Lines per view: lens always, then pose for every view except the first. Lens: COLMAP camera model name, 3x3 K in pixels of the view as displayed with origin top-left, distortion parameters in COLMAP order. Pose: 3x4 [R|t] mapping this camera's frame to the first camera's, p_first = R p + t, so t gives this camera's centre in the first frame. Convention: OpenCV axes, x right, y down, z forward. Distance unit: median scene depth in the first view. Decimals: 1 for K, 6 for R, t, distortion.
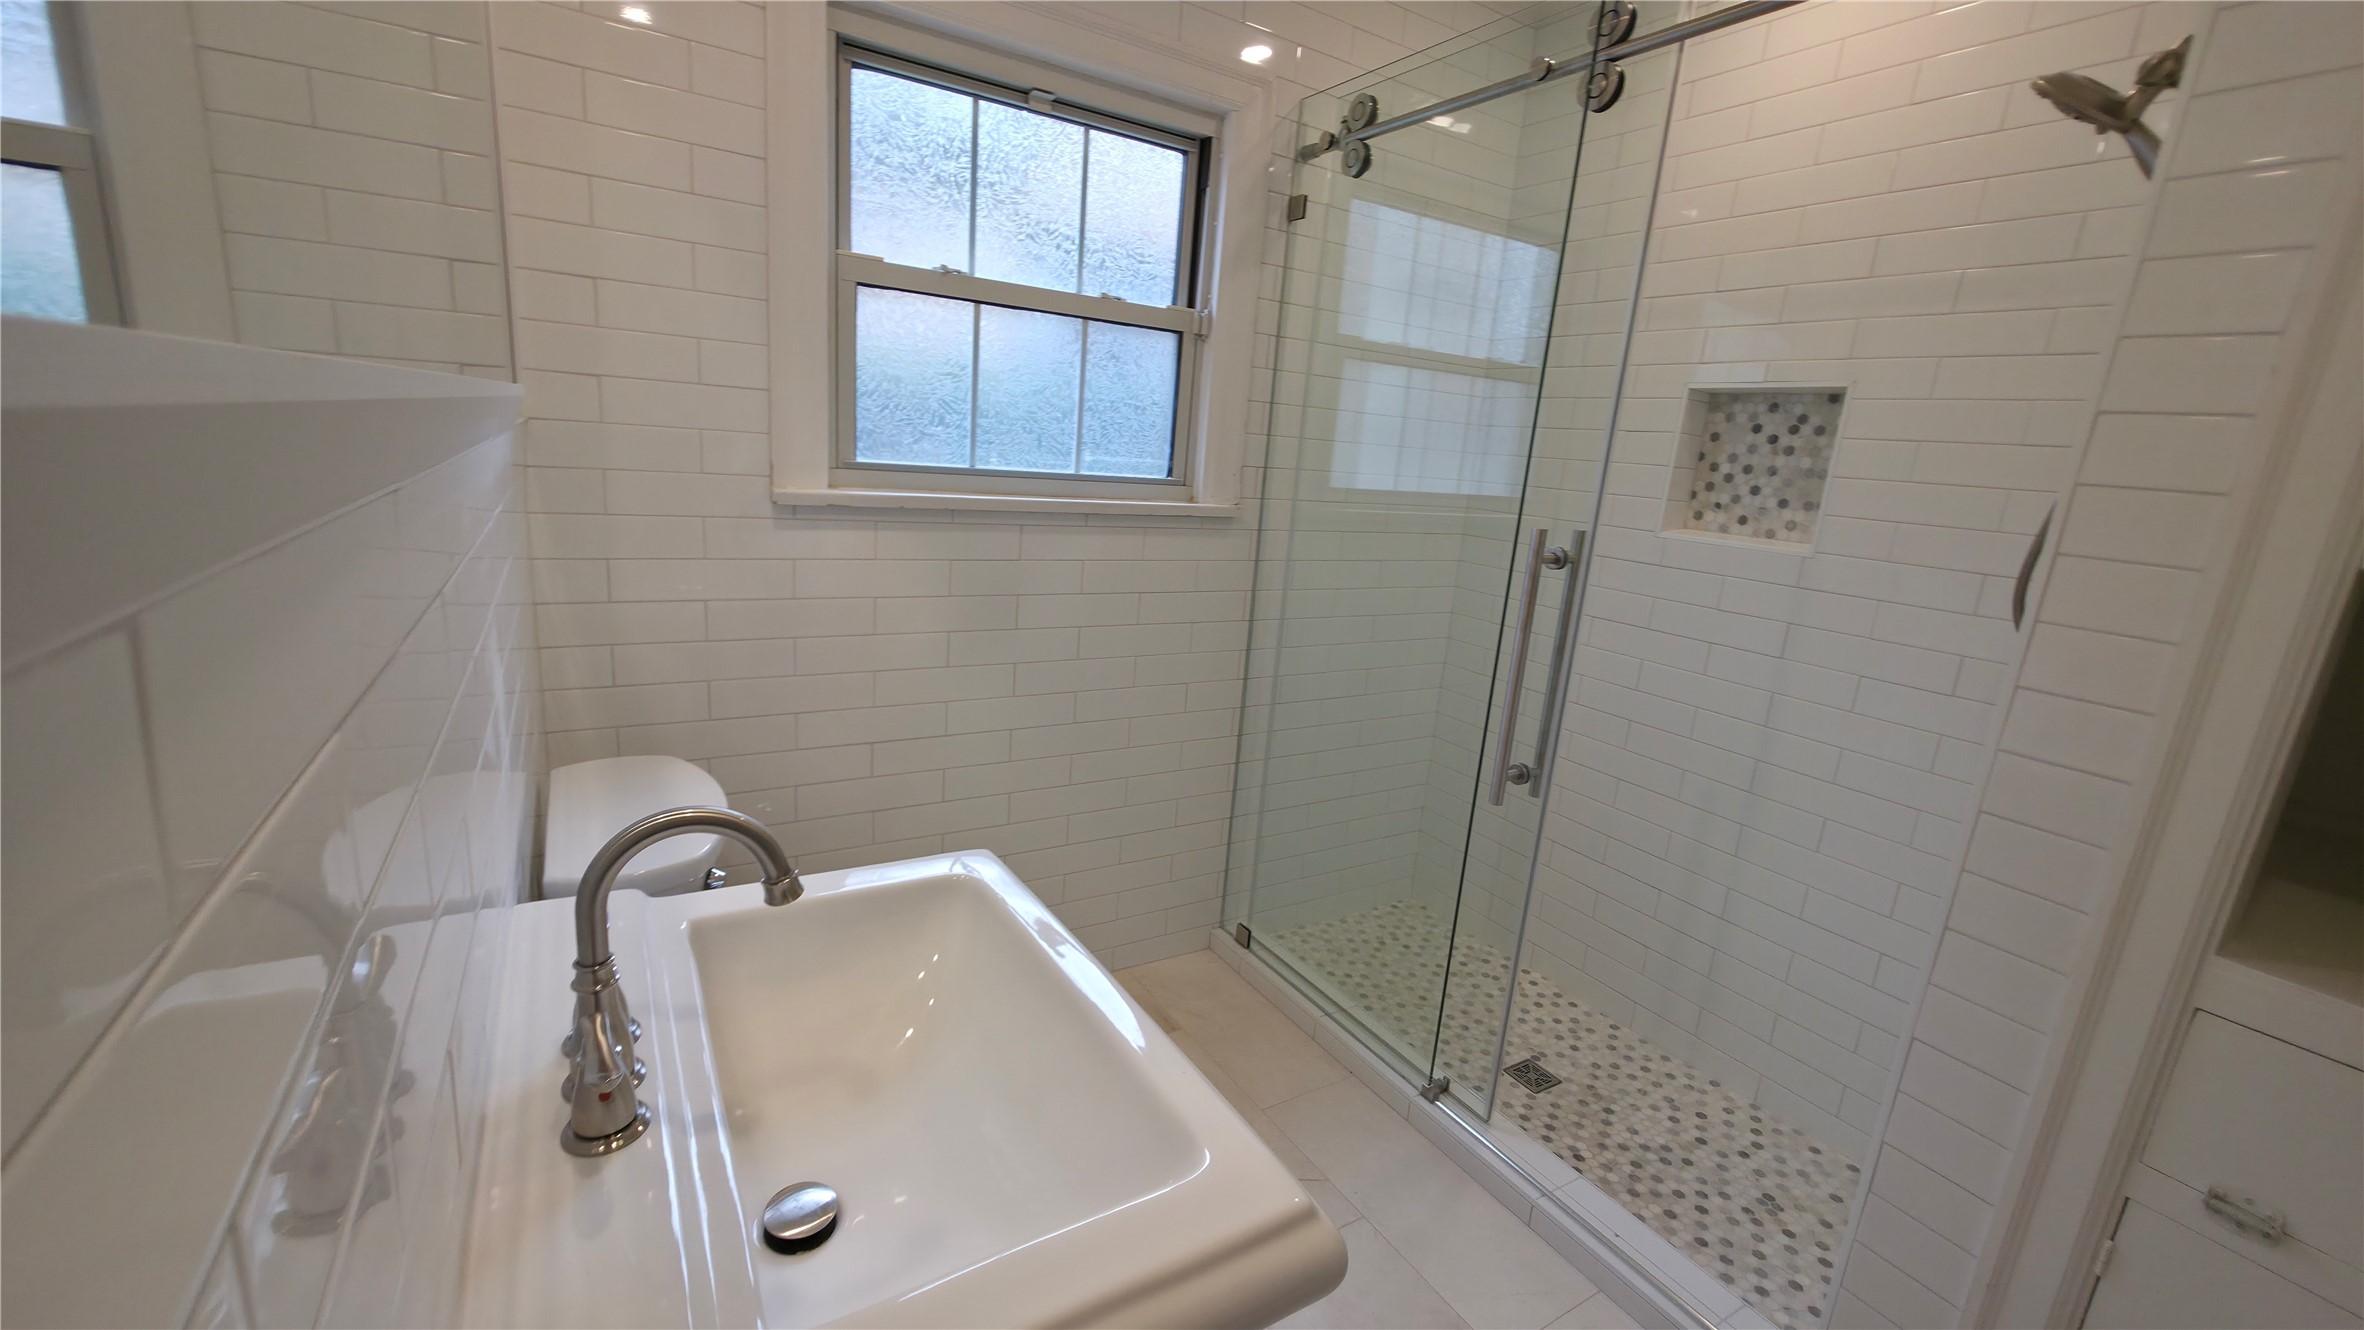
lens RADIAL K [[932.5, 0, 1171.1], [0, 932.5, 661.7], [0, 0, 1]] dist [-0.004405, 0.000100]
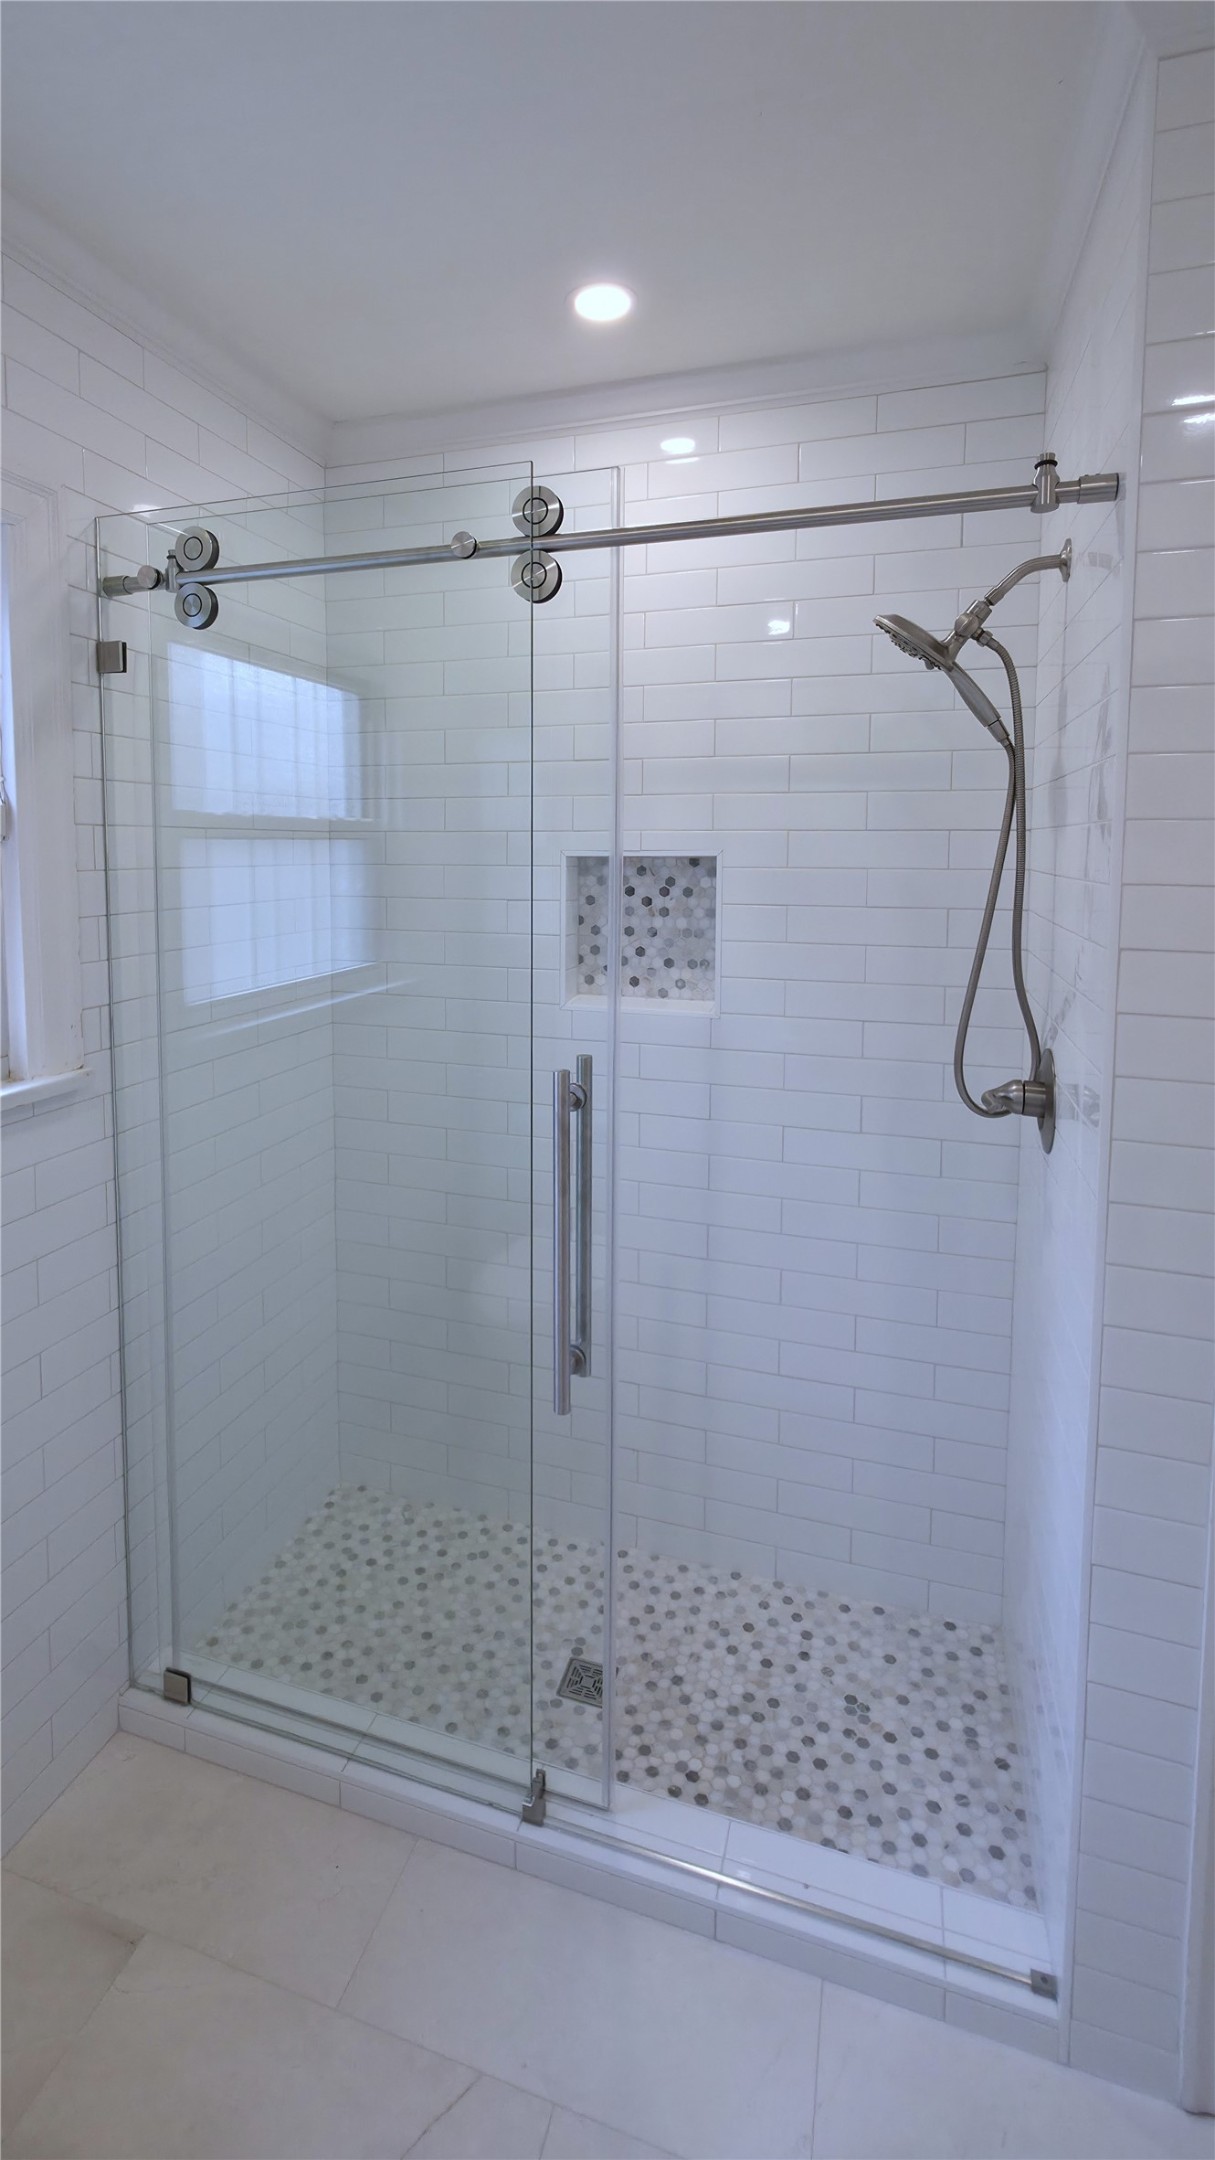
lens RADIAL K [[1022.8, 0, 566.6], [0, 1022.8, 937.6], [0, 0, 1]] dist [-0.002350, -0.000222]
pose [[0.771578, -0.120228, 0.624671, -0.116738], [0.202341, 0.977362, -0.061818, -0.150658], [-0.603097, 0.174094, 0.778438, 0.199279]]
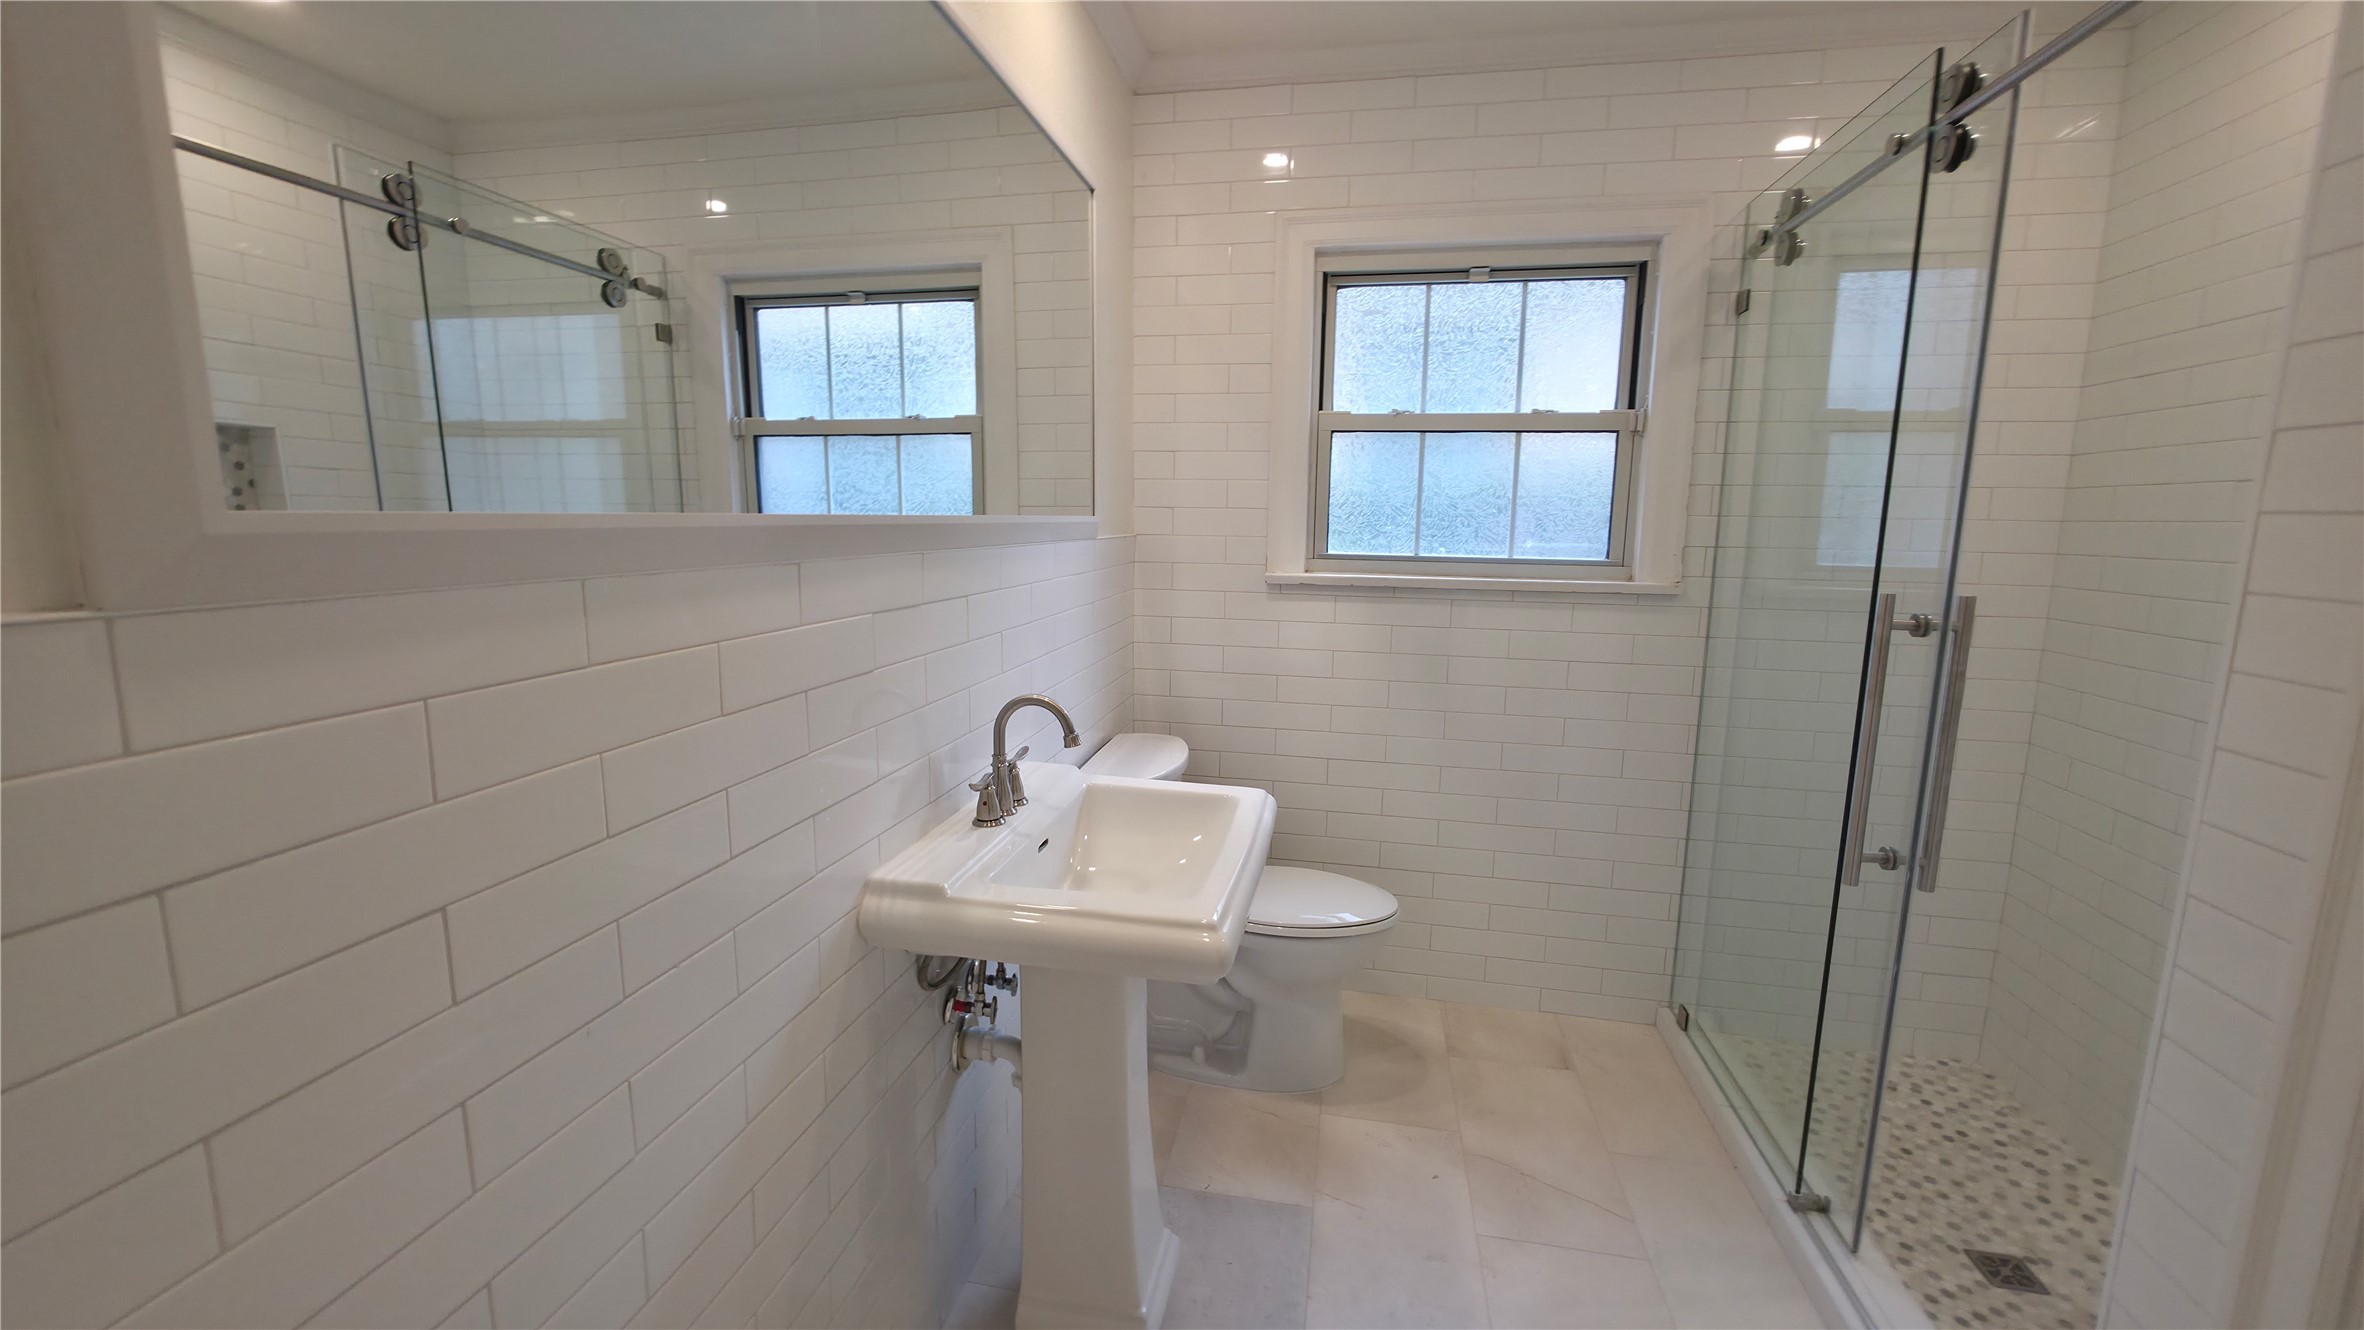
lens RADIAL K [[929.7, 0, 1190.0], [0, 929.7, 659.2], [0, 0, 1]] dist [0.000390, 0.000132]
pose [[0.746126, 0.037800, -0.664731, 0.382926], [-0.113608, 0.990973, -0.071167, 0.057182], [0.656041, 0.128619, 0.743685, -0.136407]]
